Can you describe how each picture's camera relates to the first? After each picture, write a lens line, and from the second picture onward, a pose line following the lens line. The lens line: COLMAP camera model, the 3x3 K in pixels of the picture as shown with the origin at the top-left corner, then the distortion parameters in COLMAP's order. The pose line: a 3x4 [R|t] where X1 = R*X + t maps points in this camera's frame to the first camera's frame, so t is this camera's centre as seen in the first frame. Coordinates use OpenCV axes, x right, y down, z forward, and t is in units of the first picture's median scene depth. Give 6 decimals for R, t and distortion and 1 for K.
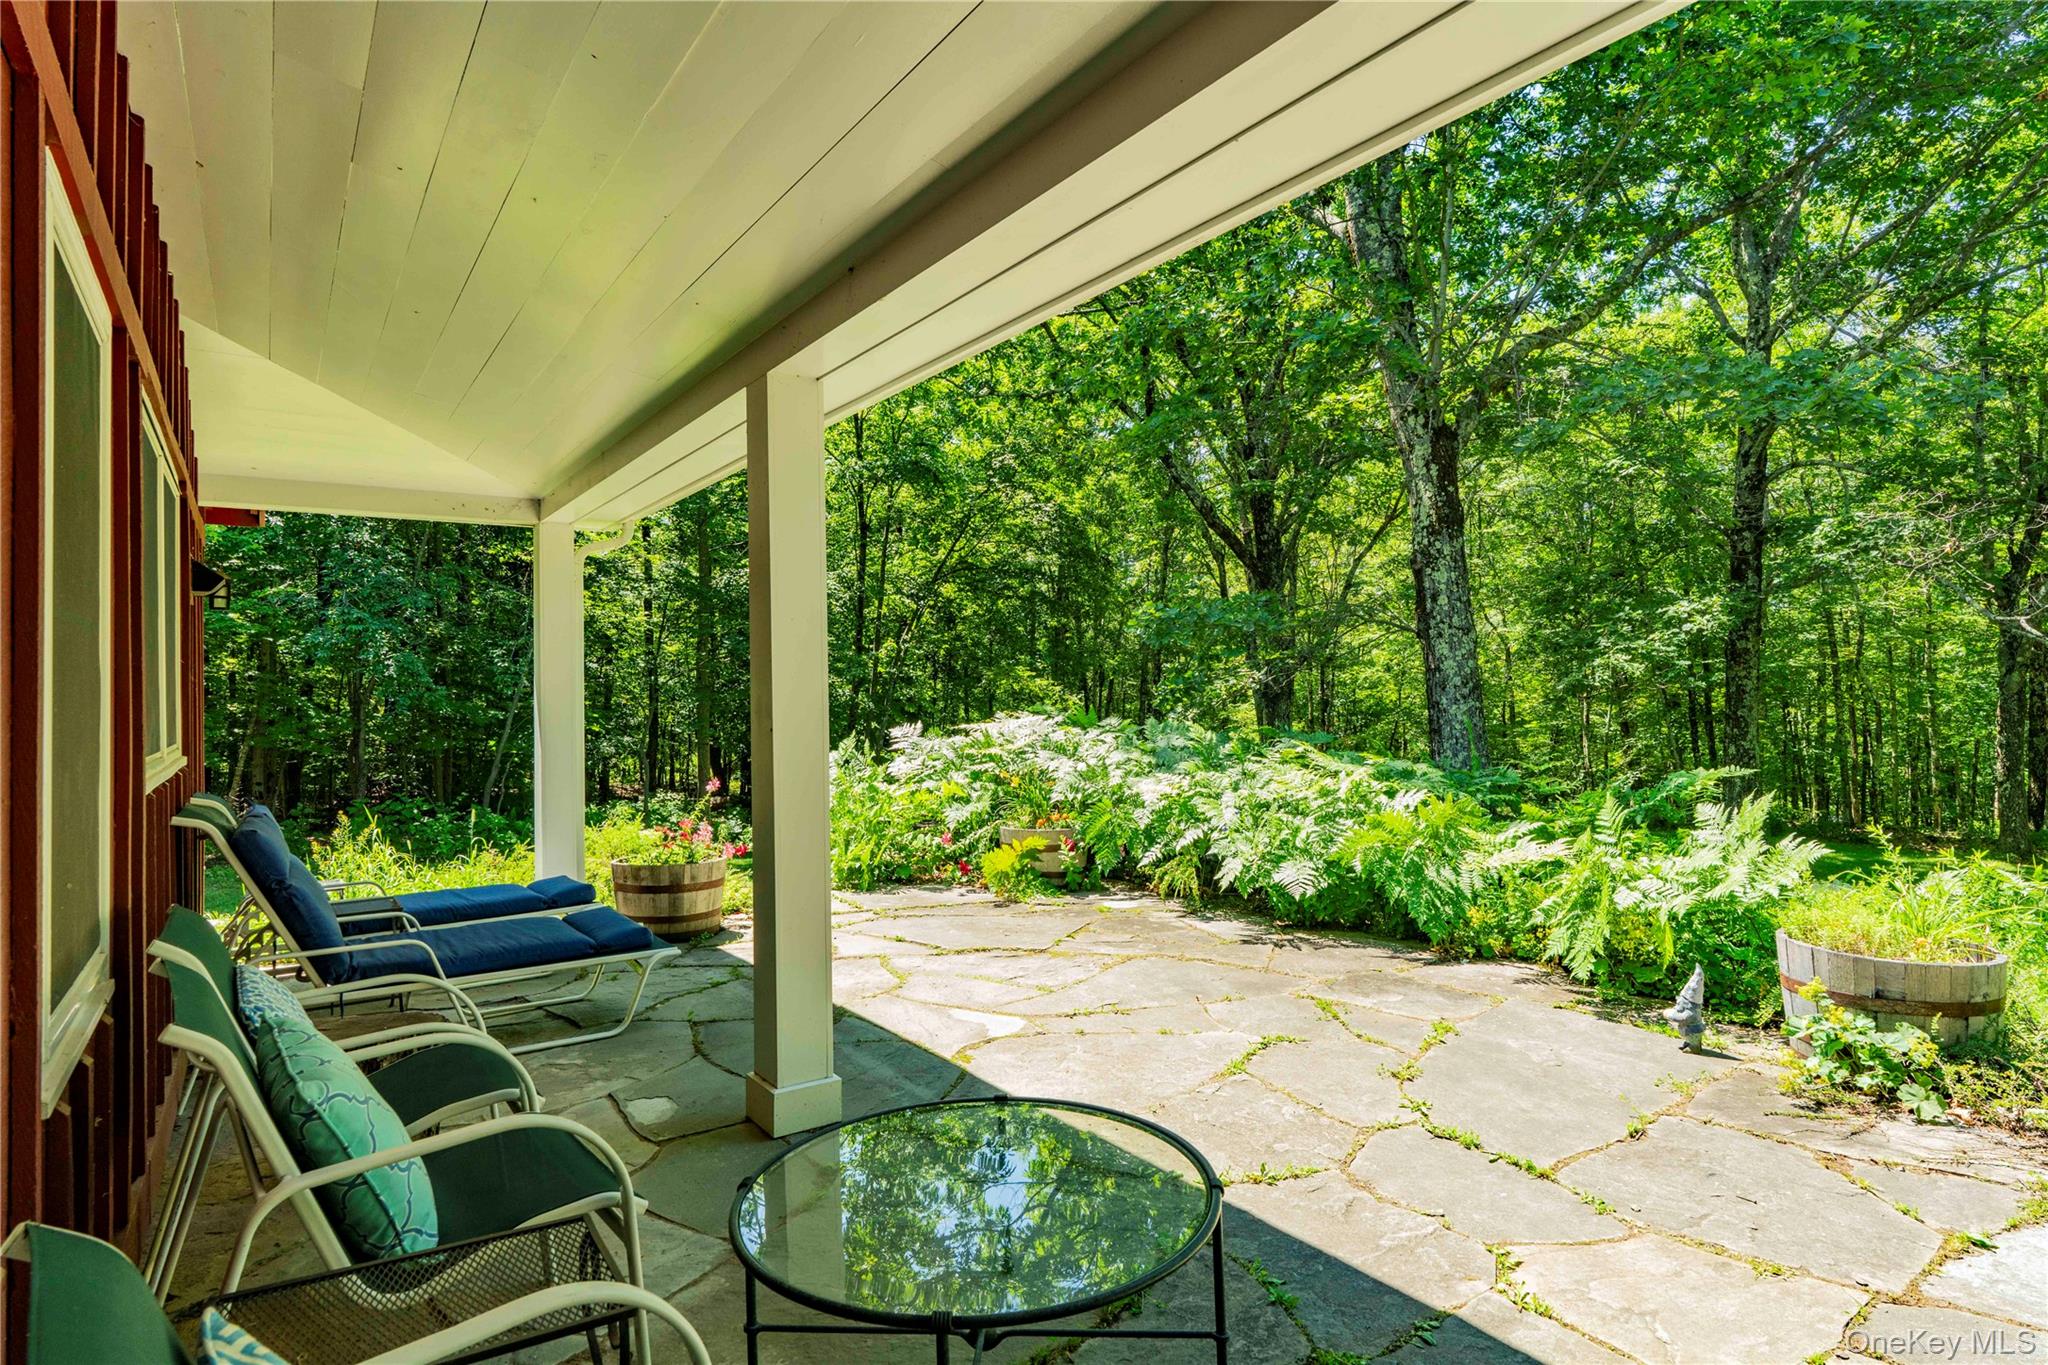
lens RADIAL K [[1121.4, 0, 1024.0], [0, 1121.4, 682.5], [0, 0, 1]] dist [0.005485, 0.001220]
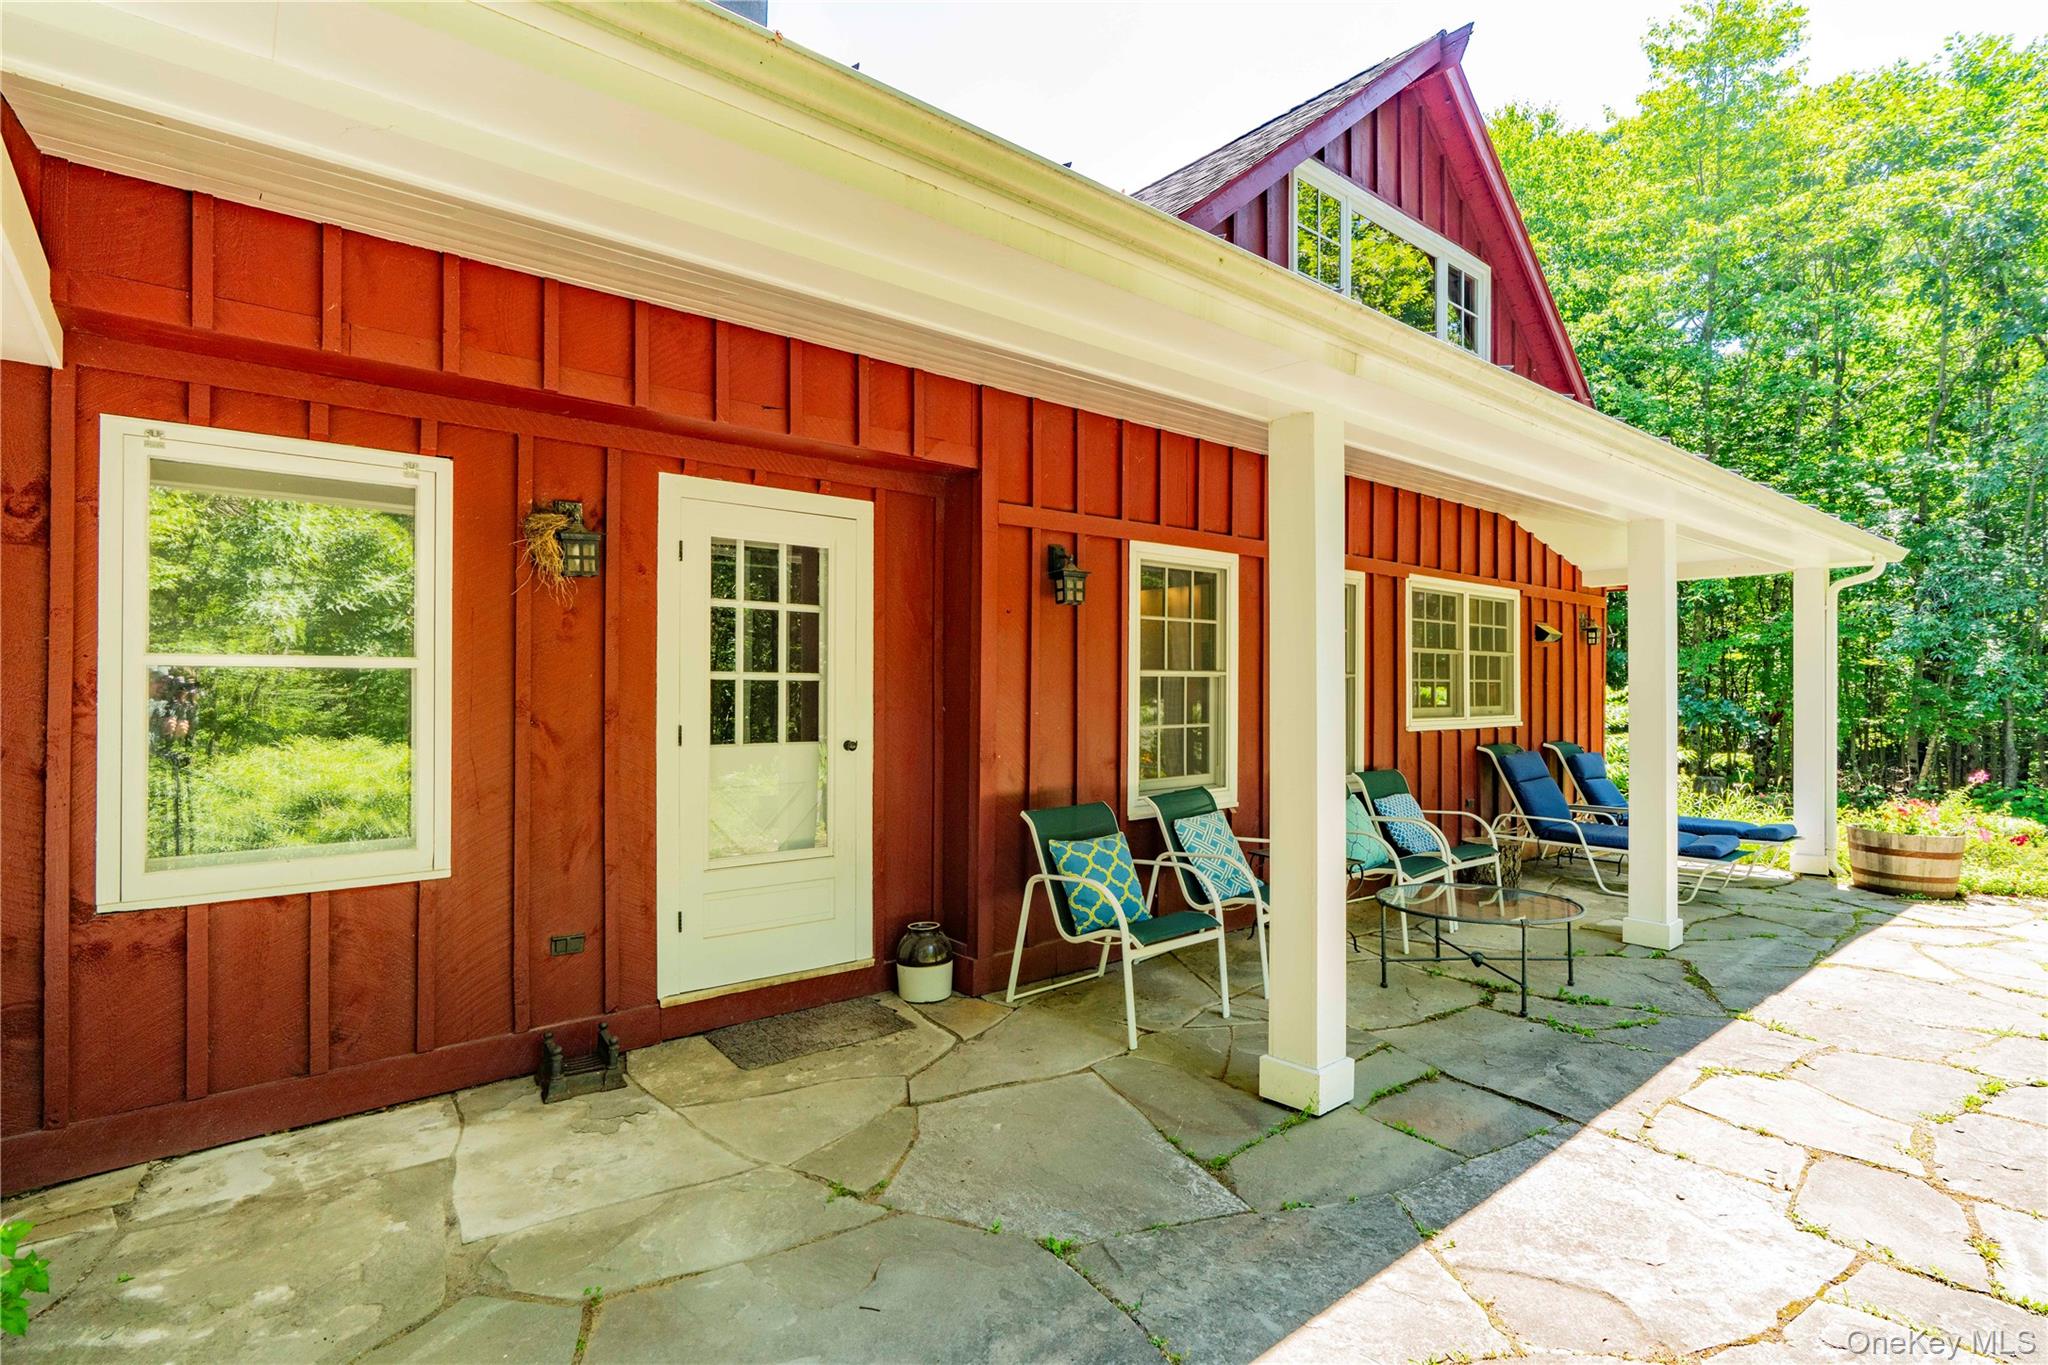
lens RADIAL K [[1044.2, 0, 1022.1], [0, 1044.2, 642.3], [0, 0, 1]] dist [-0.004783, -0.000142]
pose [[0.126113, -0.047116, -0.990896, 1.115809], [0.021747, 0.998763, -0.044723, -0.013868], [0.991778, -0.015909, 0.126981, -0.084914]]
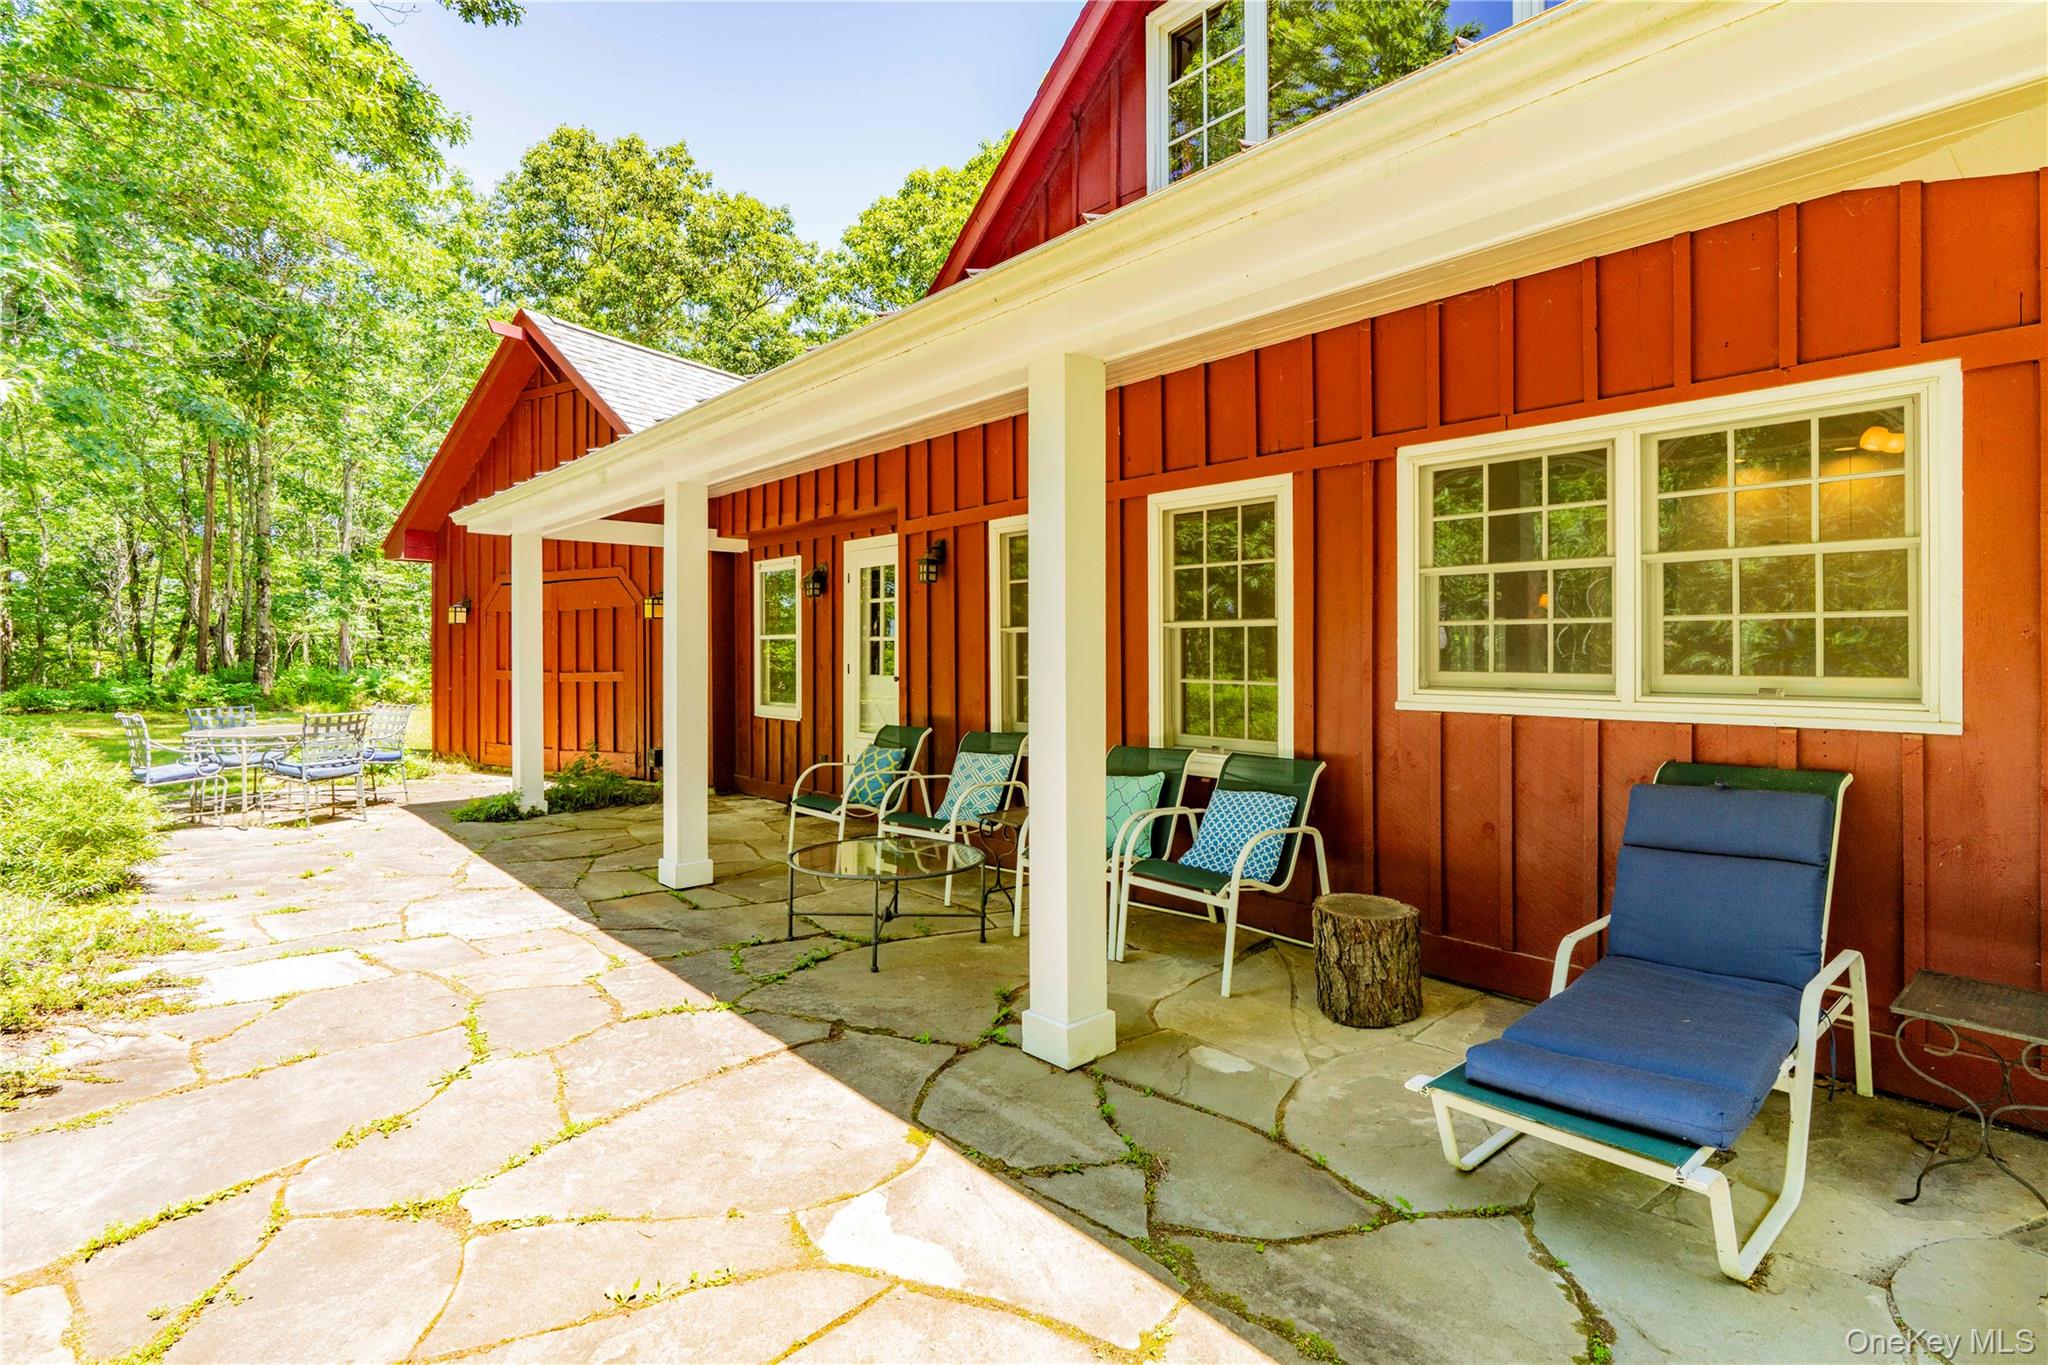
lens RADIAL K [[1044.2, 0, 1022.1], [0, 1044.2, 642.3], [0, 0, 1]] dist [-0.004783, -0.000142]
pose [[-0.994732, 0.015714, -0.101298, -0.059973], [0.017559, 0.999695, -0.017353, 0.013841], [0.100994, -0.019041, -0.994705, 1.808364]]
